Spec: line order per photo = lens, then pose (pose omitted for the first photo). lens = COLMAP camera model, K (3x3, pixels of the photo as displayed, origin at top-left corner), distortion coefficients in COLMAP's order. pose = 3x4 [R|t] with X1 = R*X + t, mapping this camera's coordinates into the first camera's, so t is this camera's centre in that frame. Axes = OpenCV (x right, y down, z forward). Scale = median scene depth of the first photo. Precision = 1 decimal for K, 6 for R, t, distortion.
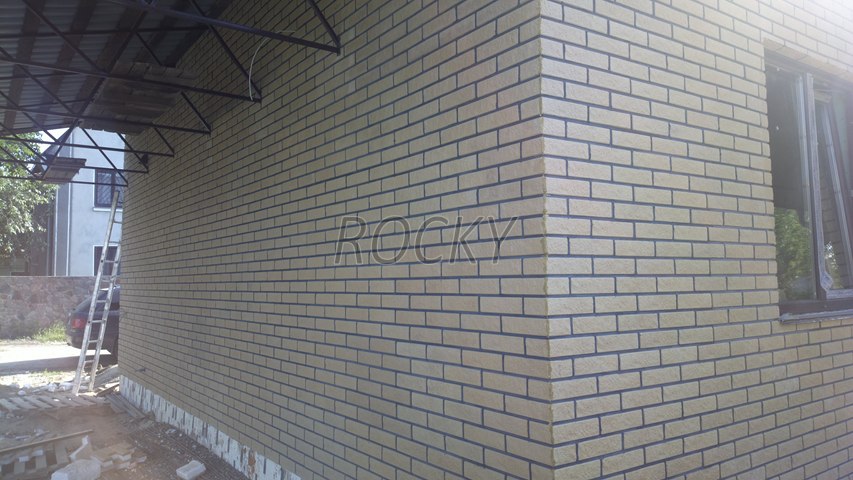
lens RADIAL K [[619.8, 0, 423.5], [0, 619.8, 238.1], [0, 0, 1]] dist [0.058728, -0.079936]
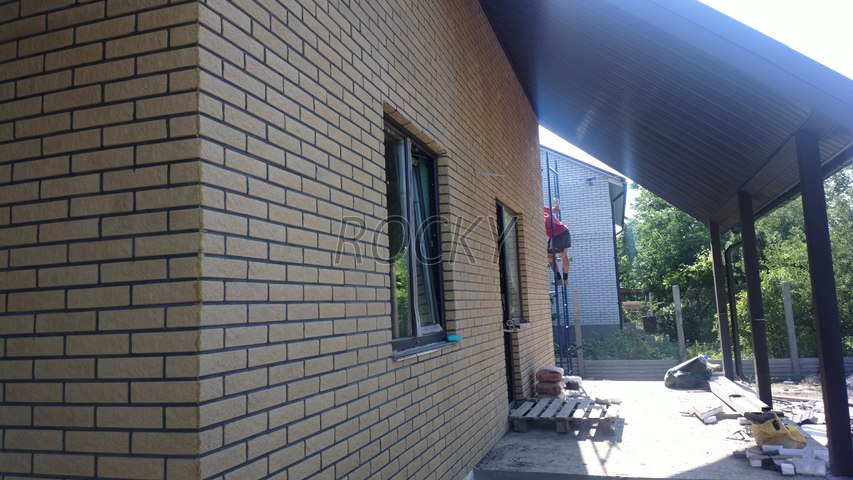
lens RADIAL K [[619.8, 0, 435.2], [0, 619.8, 233.2], [0, 0, 1]] dist [0.058728, -0.079936]
pose [[0.790663, 0.053599, 0.609901, -0.058314], [-0.008596, 0.997034, -0.076477, -0.003546], [-0.612191, 0.055225, 0.788779, 0.125797]]
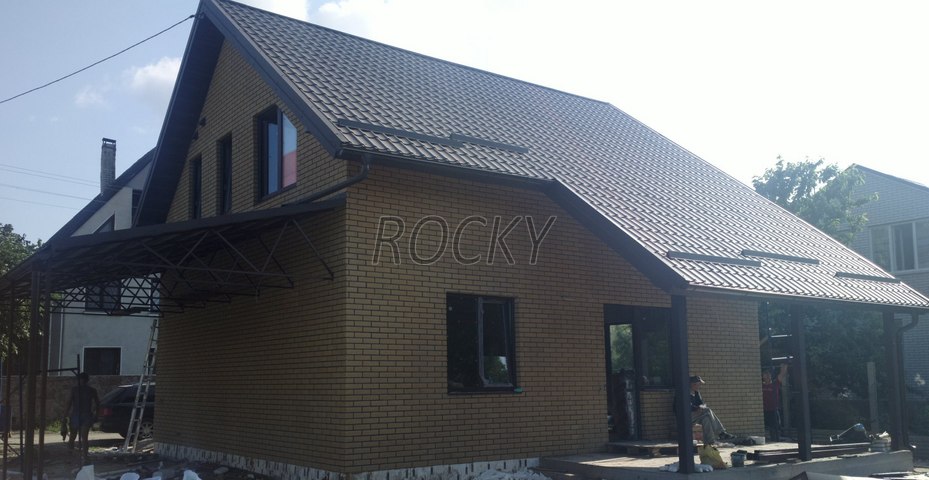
lens RADIAL K [[899.0, 0, 464.9], [0, 899.0, 242.3], [0, 0, 1]] dist [-0.022852, 0.000000]
pose [[0.999914, 0.007359, 0.010897, 0.700818], [-0.006352, 0.995947, -0.089718, -0.217029], [-0.011513, 0.089641, 0.995908, -3.582467]]
